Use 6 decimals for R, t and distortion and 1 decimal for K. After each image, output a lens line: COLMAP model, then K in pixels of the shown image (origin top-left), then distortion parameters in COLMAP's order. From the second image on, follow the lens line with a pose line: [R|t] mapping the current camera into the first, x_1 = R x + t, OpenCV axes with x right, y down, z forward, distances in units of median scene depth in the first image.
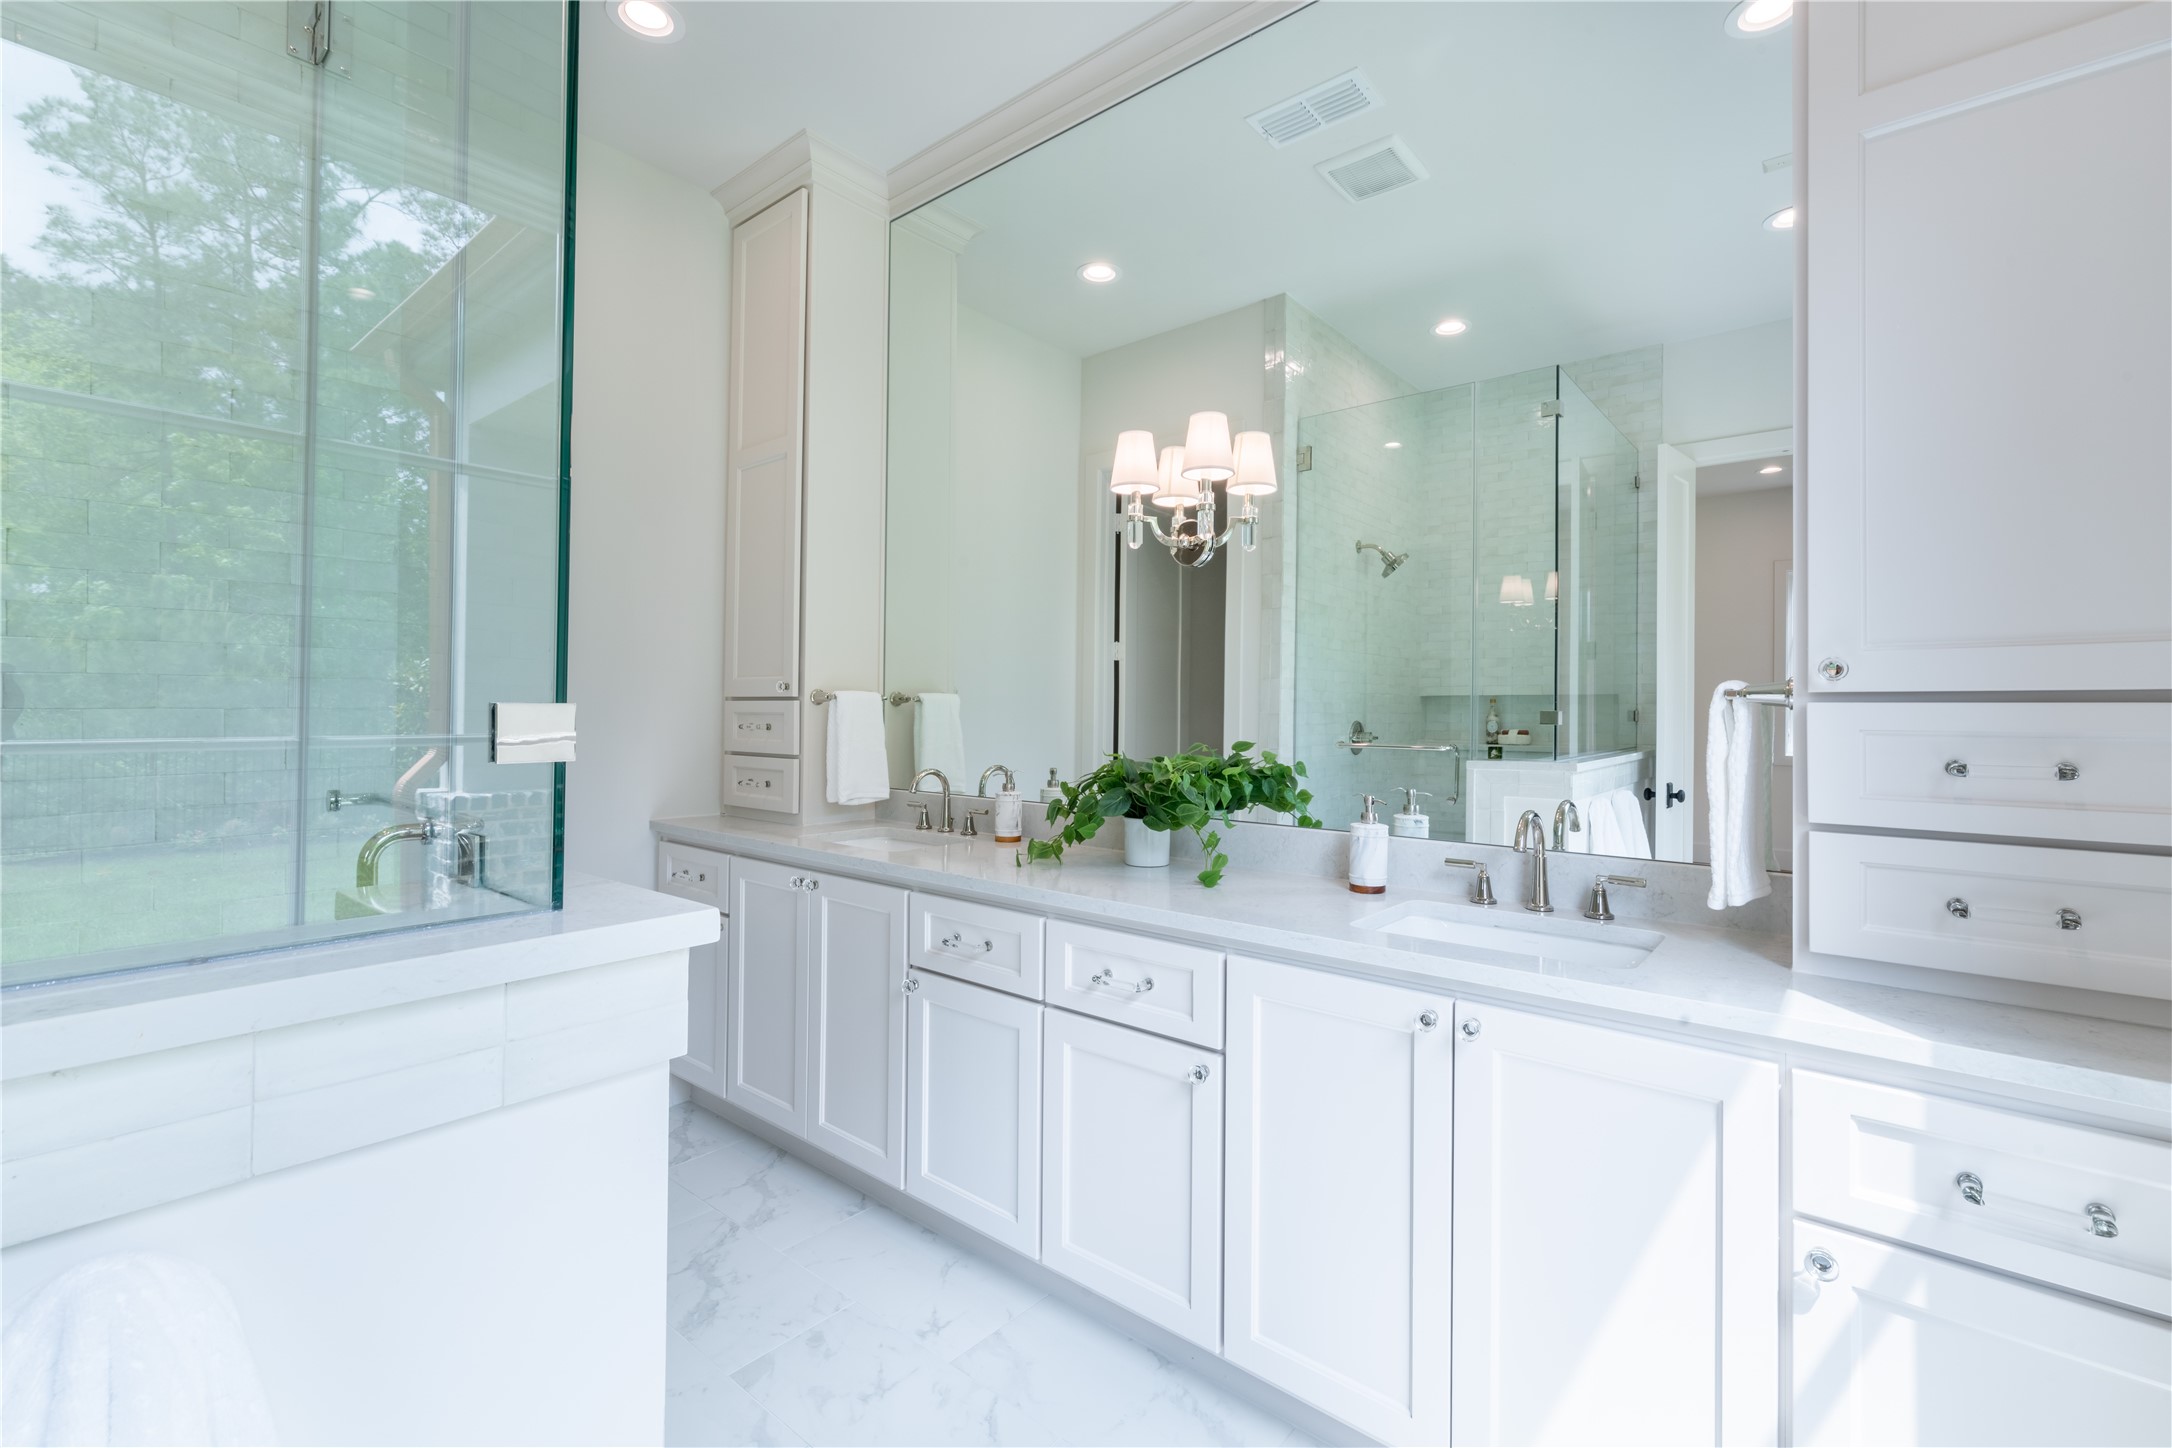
lens RADIAL K [[897.2, 0, 1076.8], [0, 897.2, 720.0], [0, 0, 1]] dist [-0.003910, 0.000093]
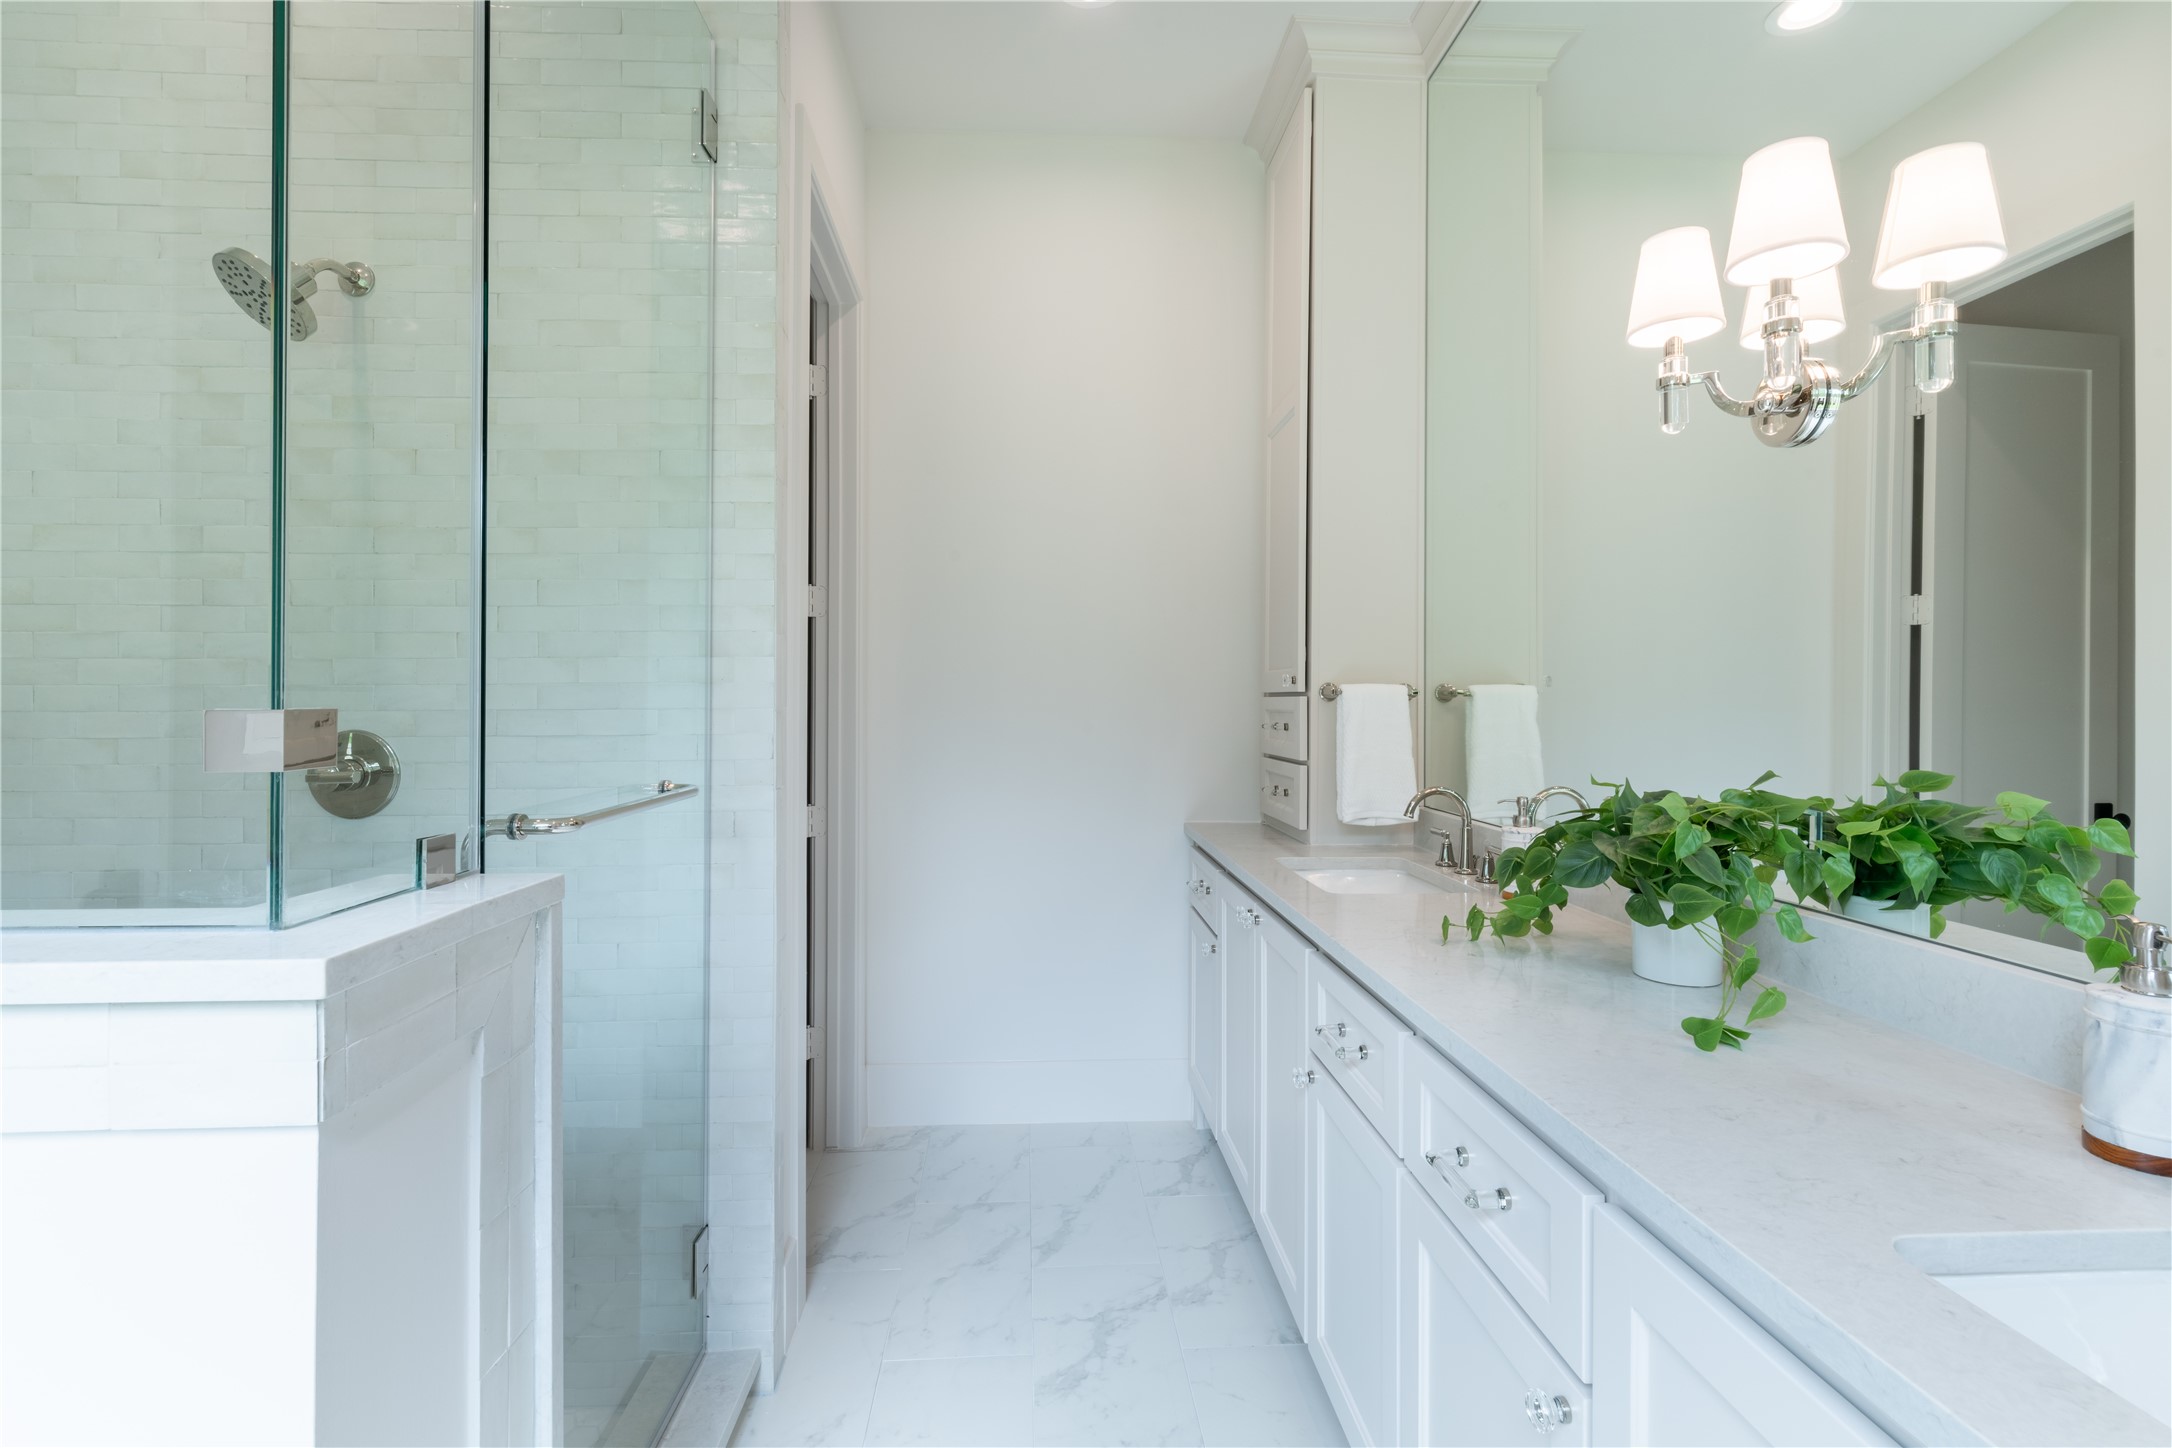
lens RADIAL K [[950.4, 0, 1096.9], [0, 950.4, 707.7], [0, 0, 1]] dist [0.003279, -0.000408]
pose [[0.697727, -0.000090, -0.716364, 0.194512], [-0.005246, 0.999973, -0.005236, -0.005350], [0.716345, 0.007412, 0.697707, 0.234145]]
